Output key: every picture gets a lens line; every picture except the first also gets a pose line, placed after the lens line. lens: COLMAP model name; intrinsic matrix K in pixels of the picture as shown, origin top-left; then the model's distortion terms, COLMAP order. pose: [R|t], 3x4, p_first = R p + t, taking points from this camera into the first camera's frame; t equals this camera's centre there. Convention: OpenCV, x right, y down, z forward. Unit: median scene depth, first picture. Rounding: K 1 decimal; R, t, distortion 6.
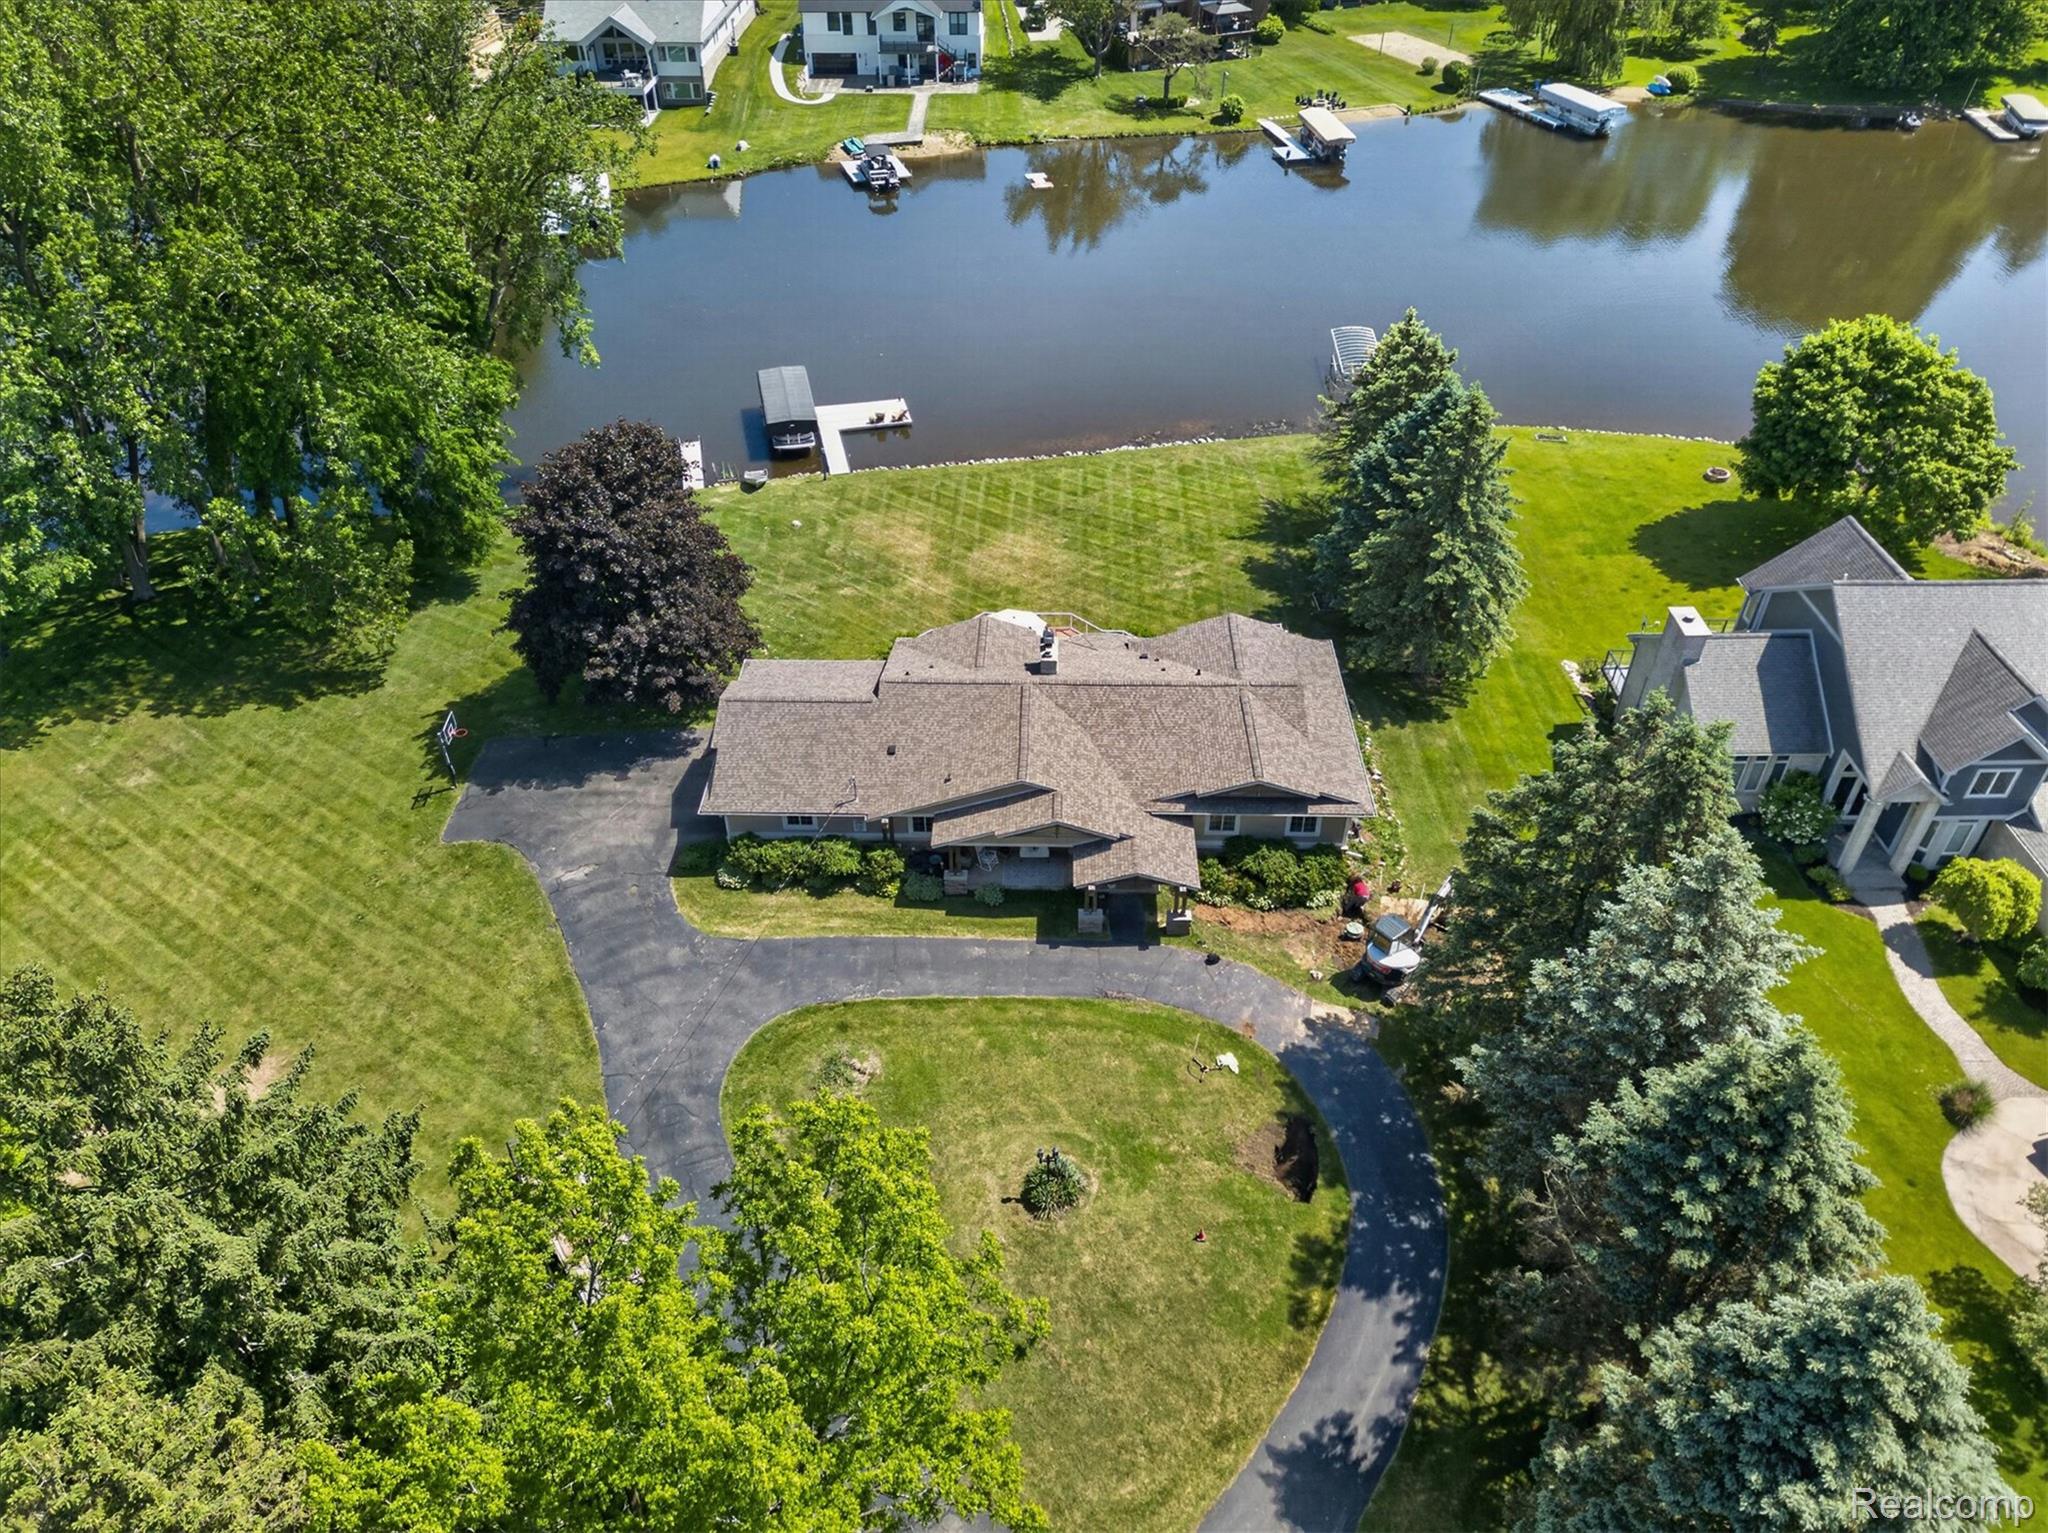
lens RADIAL K [[1454.5, 0, 1026.5], [0, 1454.5, 763.6], [0, 0, 1]] dist [0.047263, -0.035139]
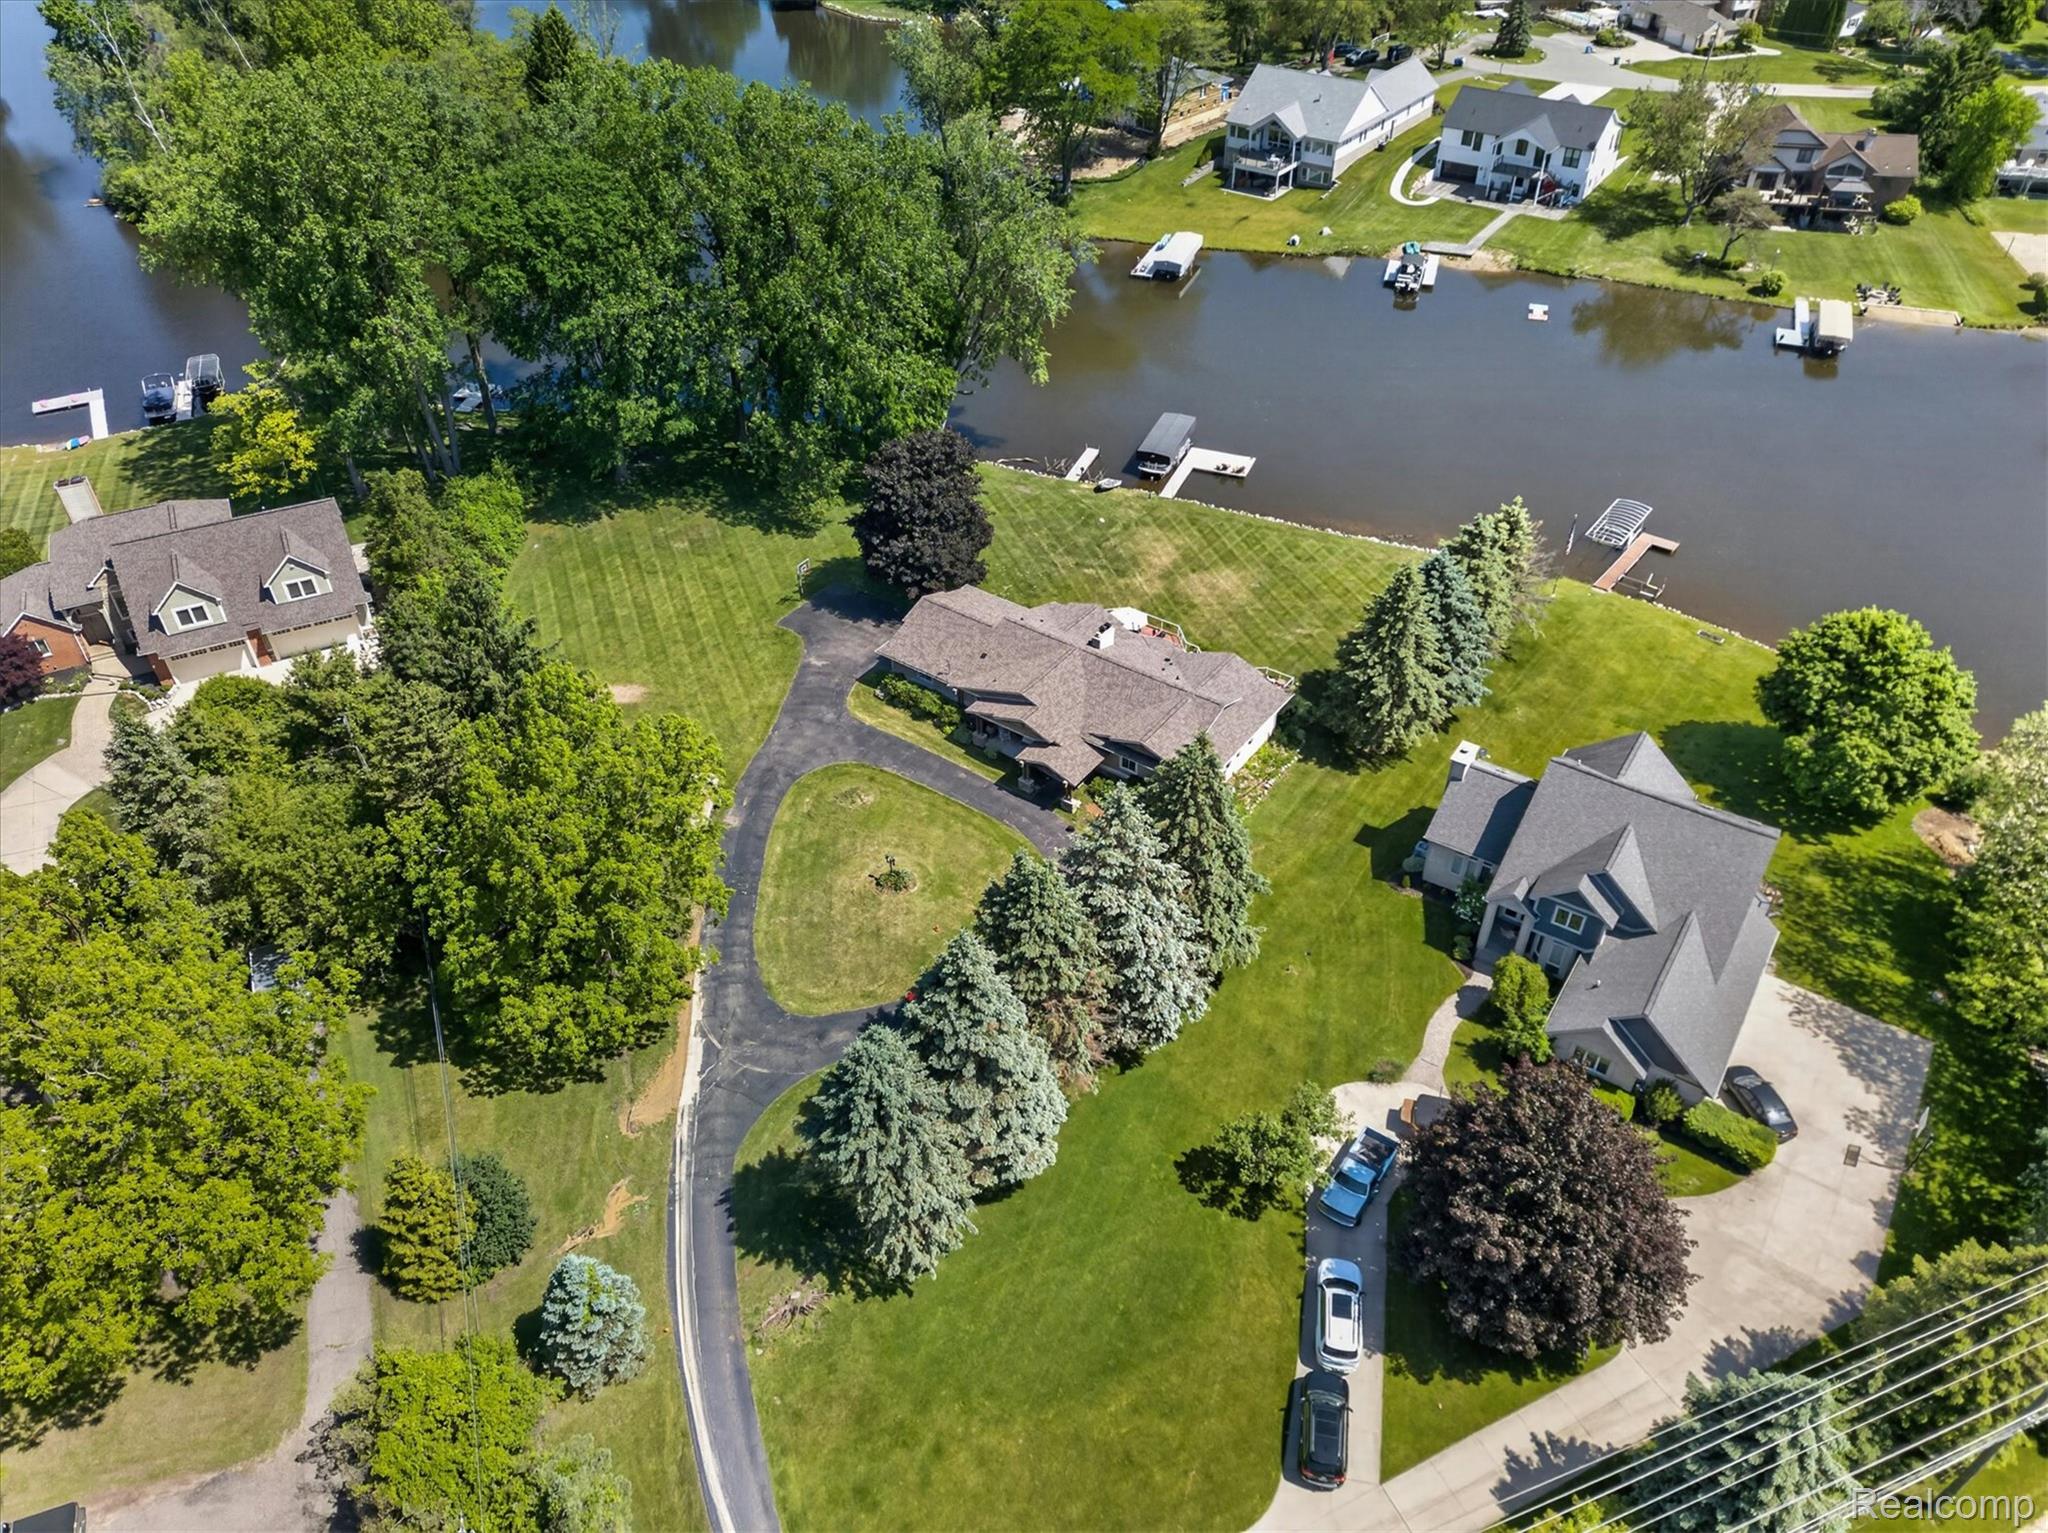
lens RADIAL K [[1454.5, 0, 1026.1], [0, 1454.5, 767.9], [0, 0, 1]] dist [0.047263, -0.035139]
pose [[0.826022, 0.361140, -0.432741, 0.444675], [-0.353298, 0.929965, 0.101714, -0.047209], [0.439167, 0.068869, 0.895762, -0.296751]]
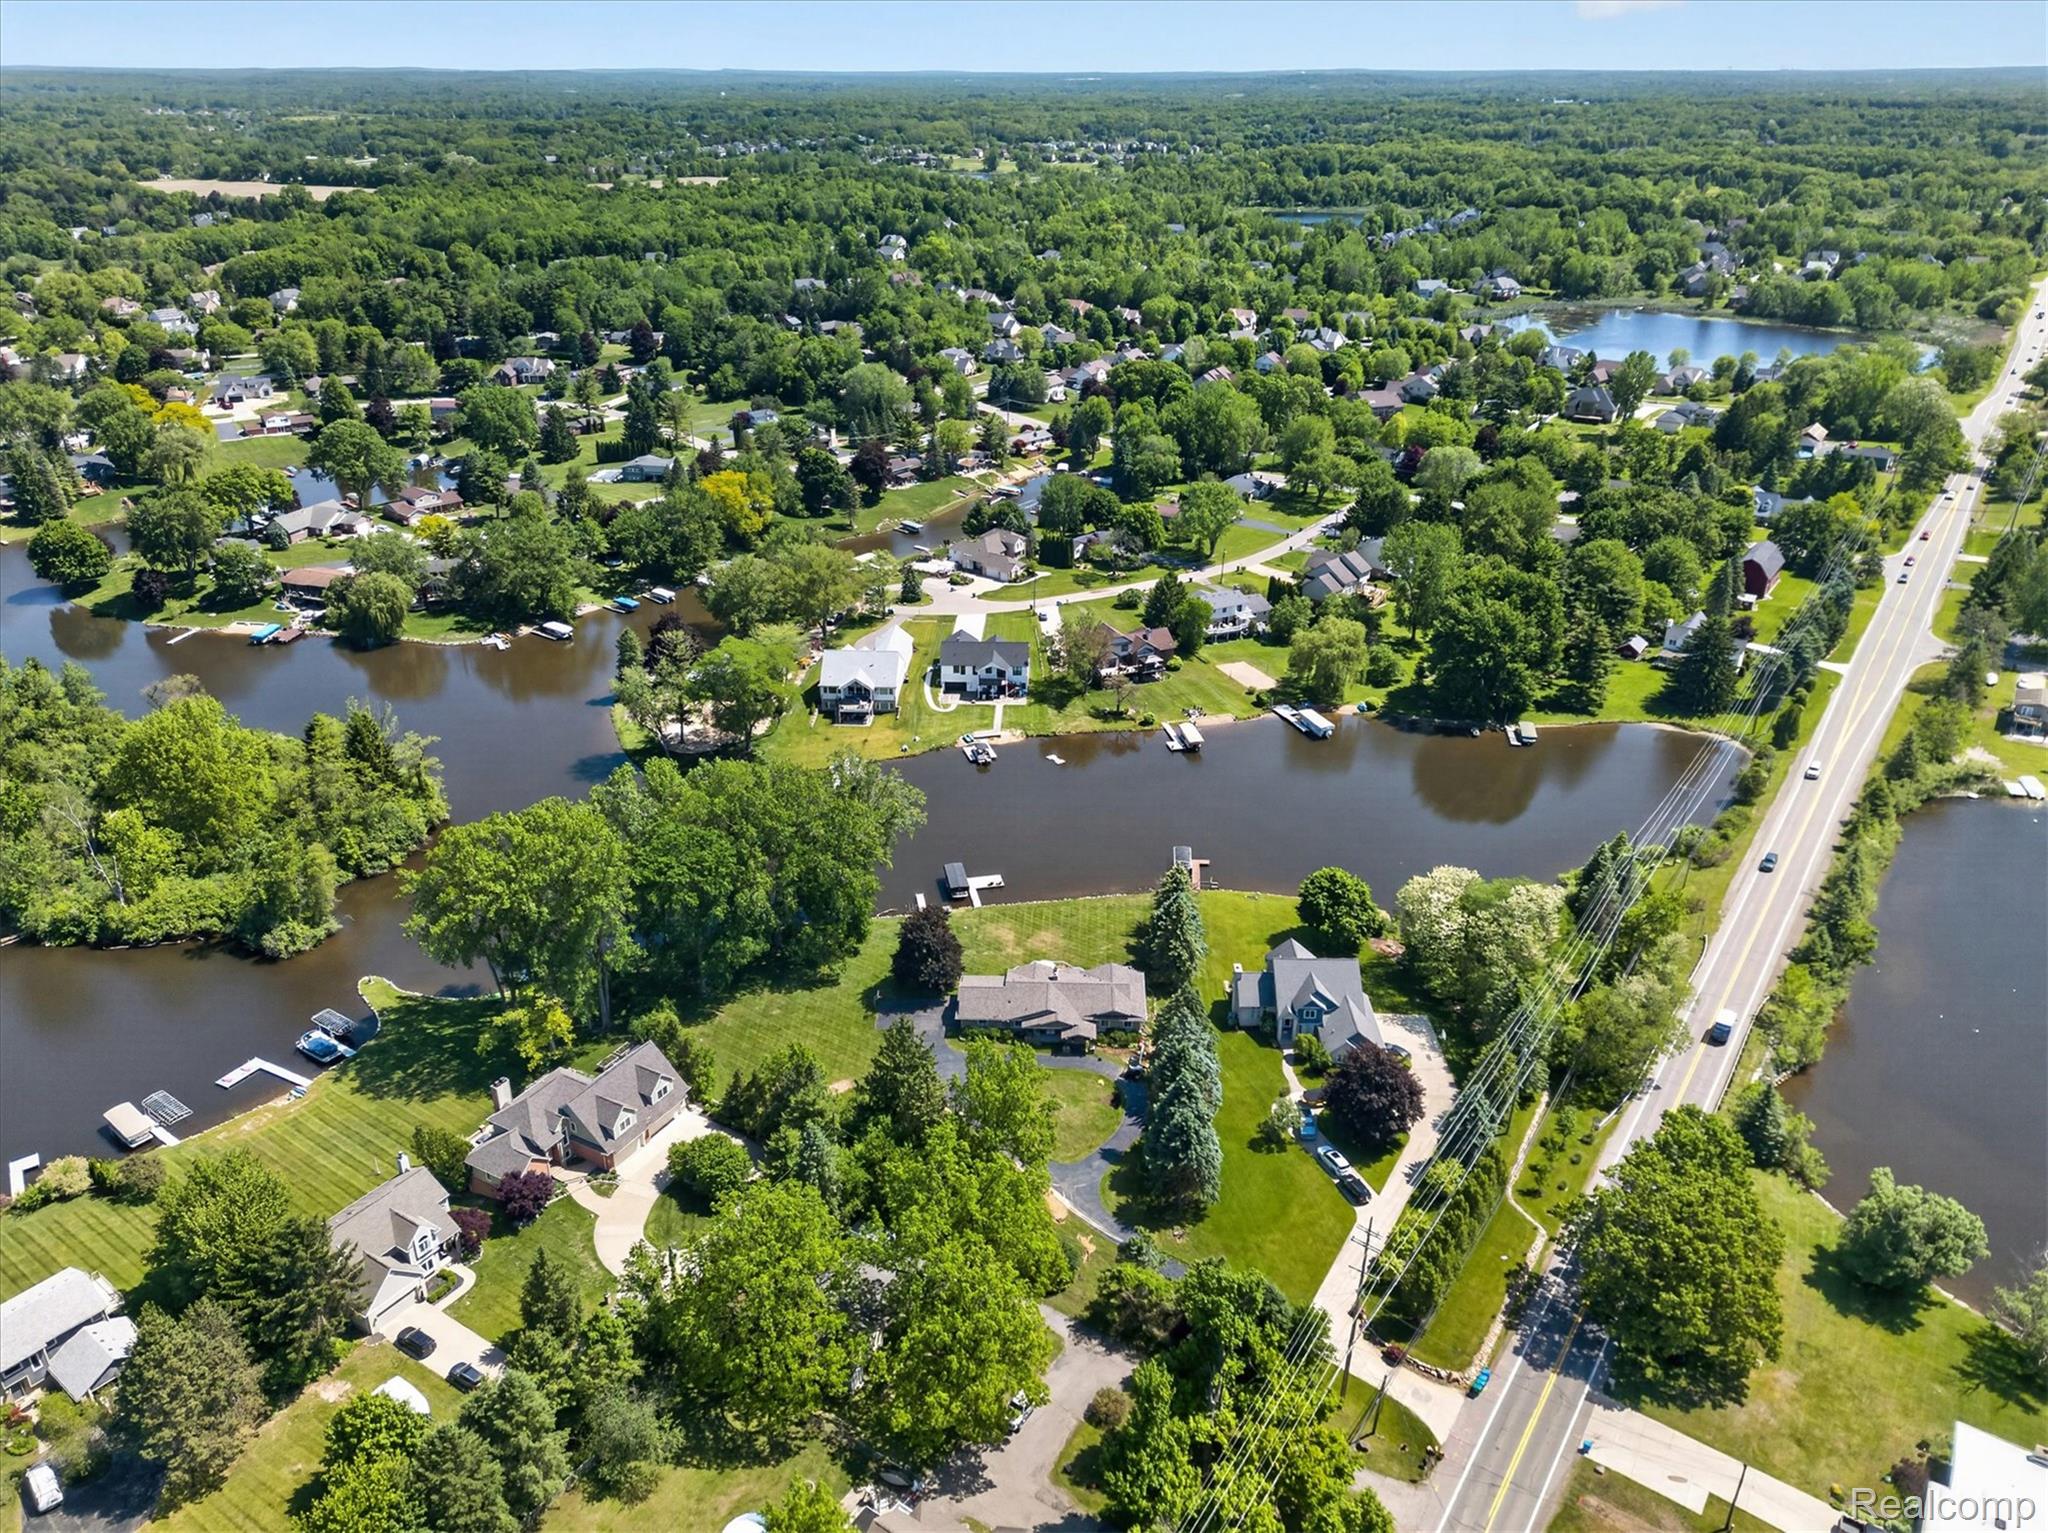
lens RADIAL K [[1454.5, 0, 1019.3], [0, 1454.5, 766.0], [0, 0, 1]] dist [0.047263, -0.035139]
pose [[0.999746, 0.014913, -0.016912, -0.012188], [-0.018419, 0.972773, -0.231028, 0.152138], [0.013006, 0.231280, 0.972800, -1.543238]]
